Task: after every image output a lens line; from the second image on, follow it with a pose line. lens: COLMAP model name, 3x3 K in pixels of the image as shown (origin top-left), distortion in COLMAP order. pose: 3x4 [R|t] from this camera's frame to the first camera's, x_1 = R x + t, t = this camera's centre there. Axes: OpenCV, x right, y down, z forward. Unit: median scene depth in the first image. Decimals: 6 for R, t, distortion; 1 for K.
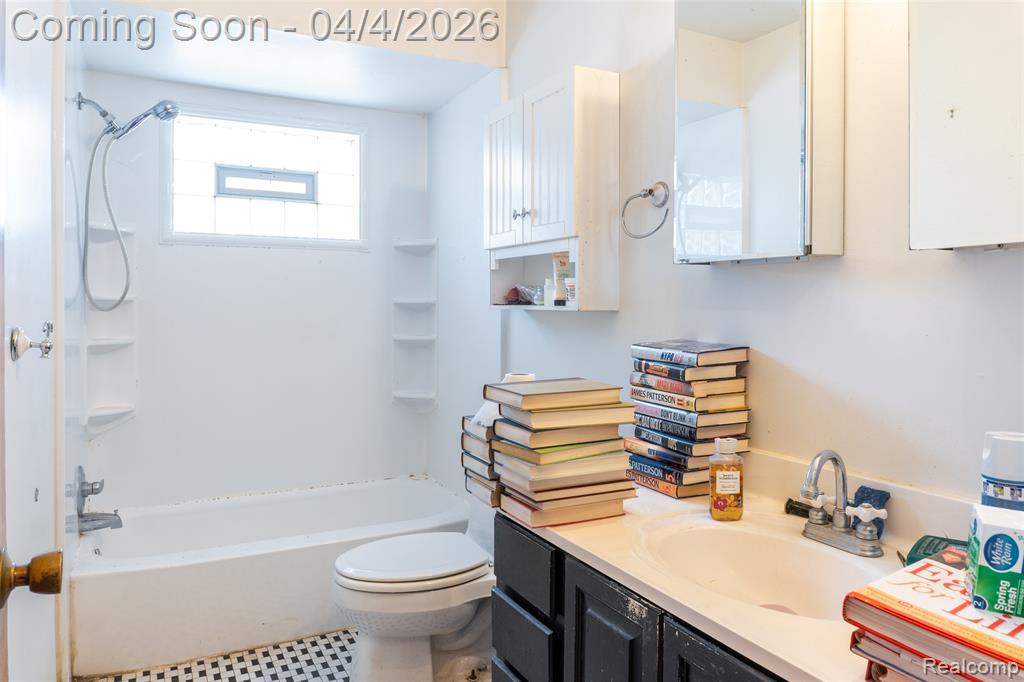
lens RADIAL K [[713.9, 0, 512.5], [0, 713.9, 334.8], [0, 0, 1]] dist [-0.016269, 0.002254]
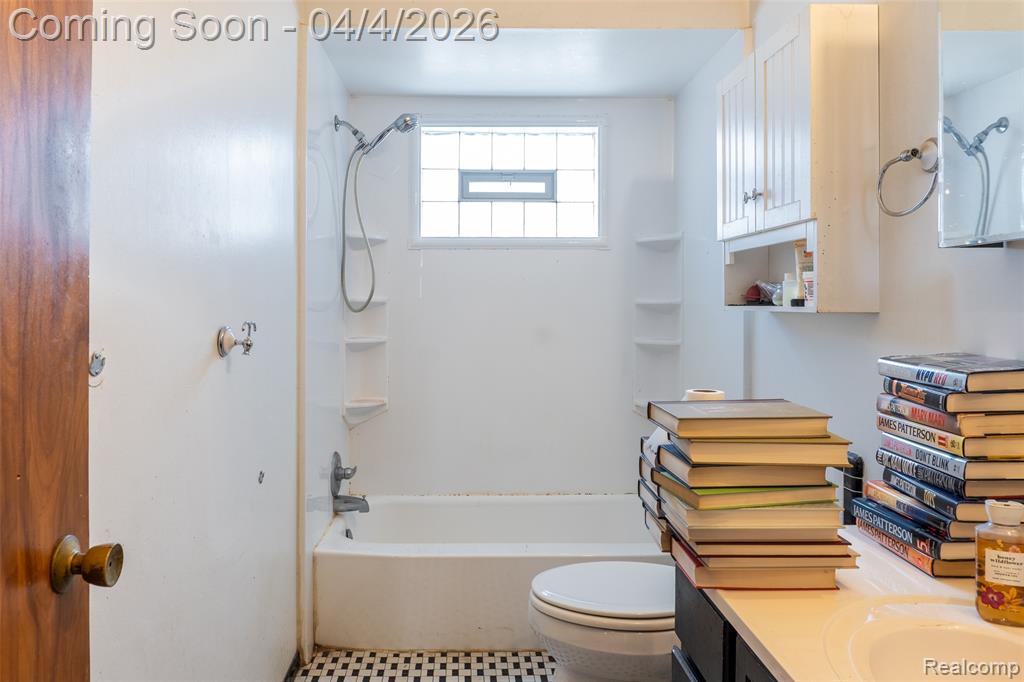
lens RADIAL K [[713.9, 0, 491.6], [0, 713.9, 322.5], [0, 0, 1]] dist [-0.016269, 0.002254]
pose [[0.890232, 0.007827, -0.455440, 0.121059], [-0.016572, 0.999747, -0.015211, -0.004389], [0.455206, 0.021089, 0.890137, 0.125942]]
